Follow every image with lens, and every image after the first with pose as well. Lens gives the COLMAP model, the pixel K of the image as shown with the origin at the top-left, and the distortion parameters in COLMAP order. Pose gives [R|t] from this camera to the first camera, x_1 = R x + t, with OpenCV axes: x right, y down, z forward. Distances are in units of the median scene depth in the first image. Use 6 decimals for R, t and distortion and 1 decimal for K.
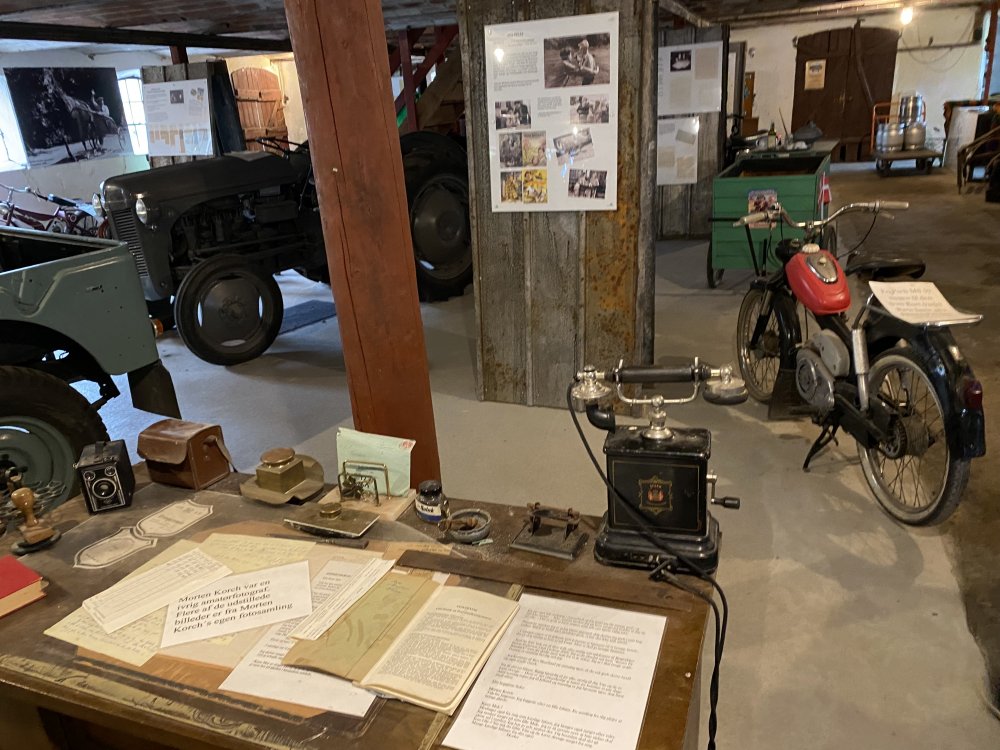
lens RADIAL K [[773.4, 0, 500.0], [0, 773.4, 375.0], [0, 0, 1]] dist [0.001457, -0.006812]
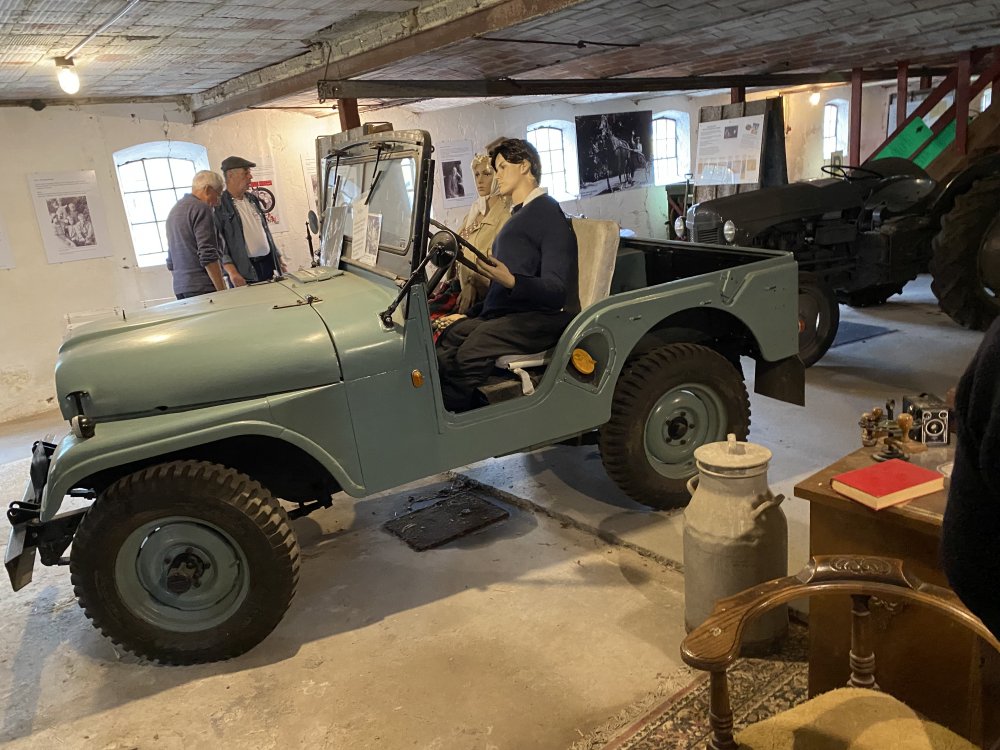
lens RADIAL K [[769.1, 0, 500.0], [0, 769.1, 375.0], [0, 0, 1]] dist [0.045442, -0.054930]
pose [[0.859581, 0.104540, -0.500191, -0.108538], [-0.123159, 0.992378, -0.004242, 0.033729], [0.495935, 0.065250, 0.865904, -0.110111]]
